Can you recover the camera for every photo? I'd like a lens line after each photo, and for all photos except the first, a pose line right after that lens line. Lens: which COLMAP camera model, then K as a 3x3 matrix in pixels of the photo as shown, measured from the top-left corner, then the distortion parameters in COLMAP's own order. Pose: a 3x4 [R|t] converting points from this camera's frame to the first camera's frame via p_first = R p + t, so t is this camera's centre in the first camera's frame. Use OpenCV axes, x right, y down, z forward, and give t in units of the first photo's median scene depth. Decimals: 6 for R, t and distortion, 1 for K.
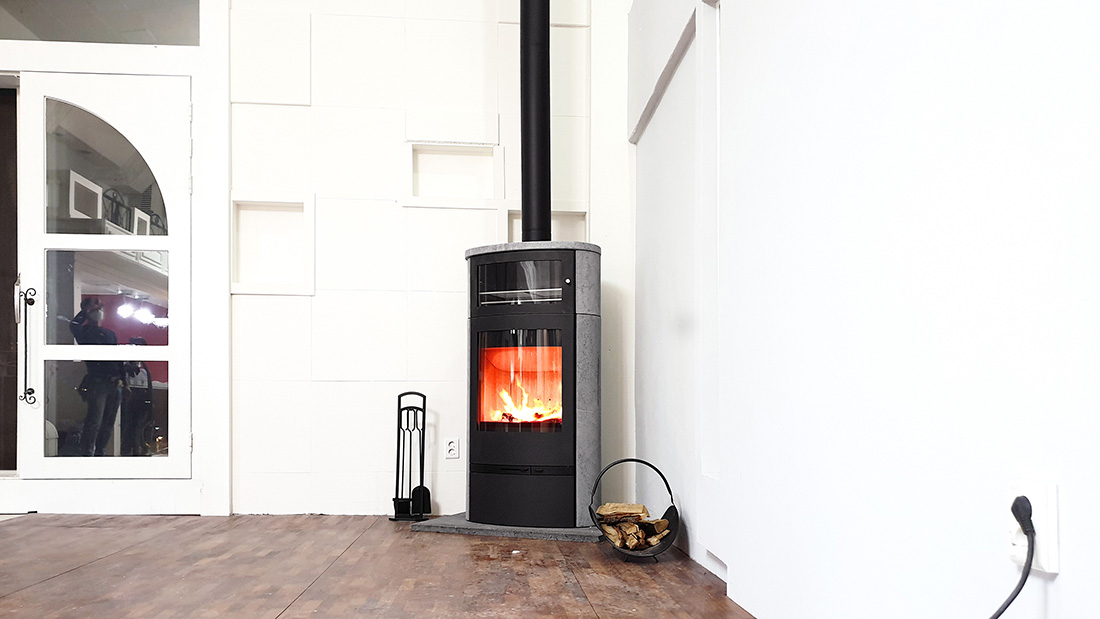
lens RADIAL K [[857.5, 0, 574.4], [0, 857.5, 306.5], [0, 0, 1]] dist [0.062739, -0.061079]
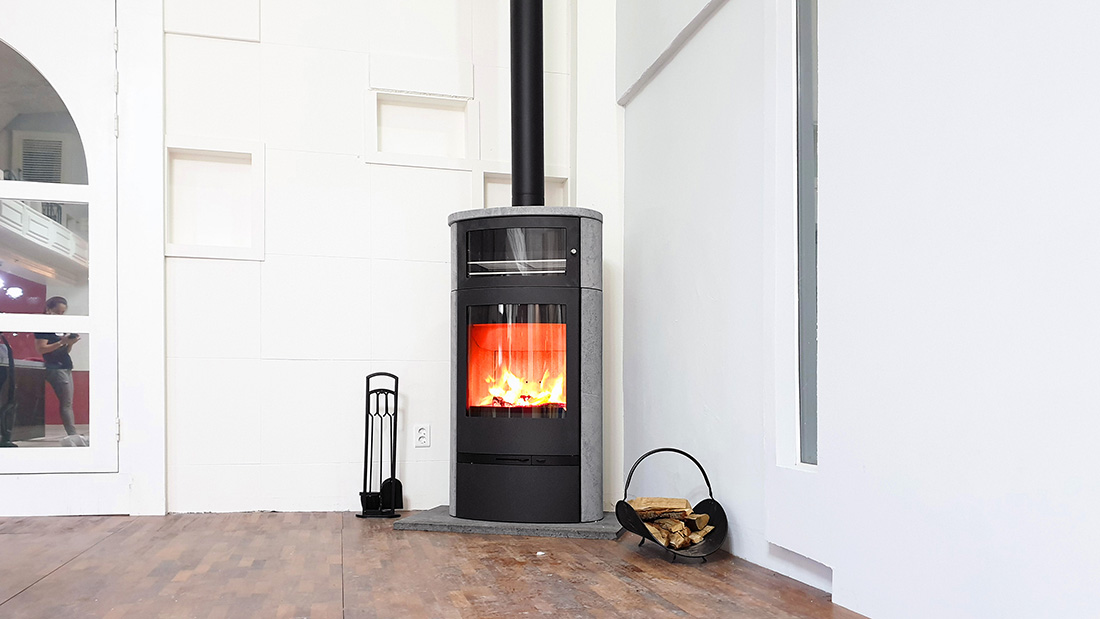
lens RADIAL K [[857.5, 0, 554.7], [0, 857.5, 307.5], [0, 0, 1]] dist [0.062739, -0.061079]
pose [[0.988996, 0.015987, 0.147074, -0.148509], [-0.019313, 0.999588, 0.021216, 0.010268], [-0.146675, -0.023823, 0.988898, 0.101448]]
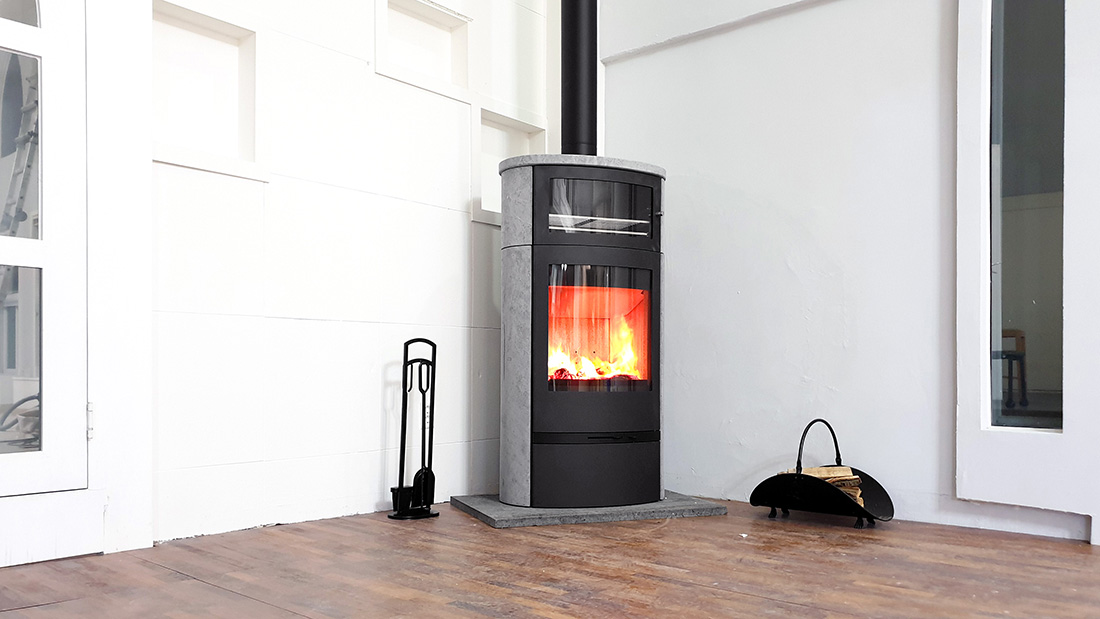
lens RADIAL K [[857.5, 0, 549.1], [0, 857.5, 300.9], [0, 0, 1]] dist [0.062739, -0.061079]
pose [[0.736623, 0.051181, 0.674364, -0.608909], [-0.081977, 0.996537, 0.013913, 0.051005], [-0.671317, -0.065531, 0.738268, 0.414622]]
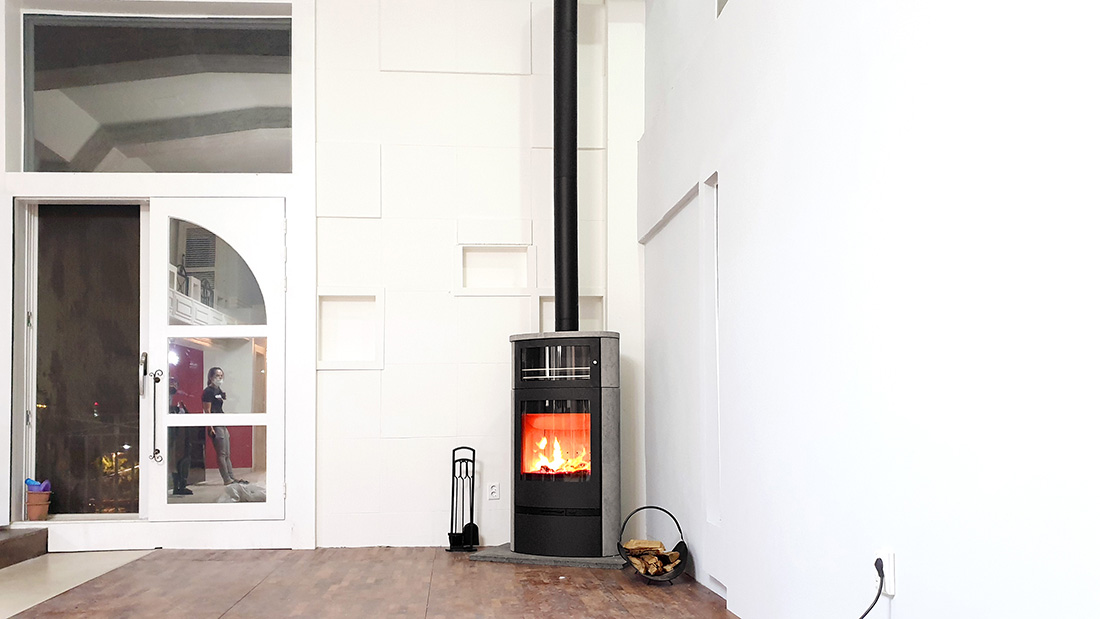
lens RADIAL K [[857.5, 0, 574.8], [0, 857.5, 328.1], [0, 0, 1]] dist [0.062739, -0.061079]
pose [[0.999279, -0.002065, 0.037919, -0.078046], [0.001721, 0.999957, 0.009105, -0.084546], [-0.037937, -0.009033, 0.999239, -0.242768]]
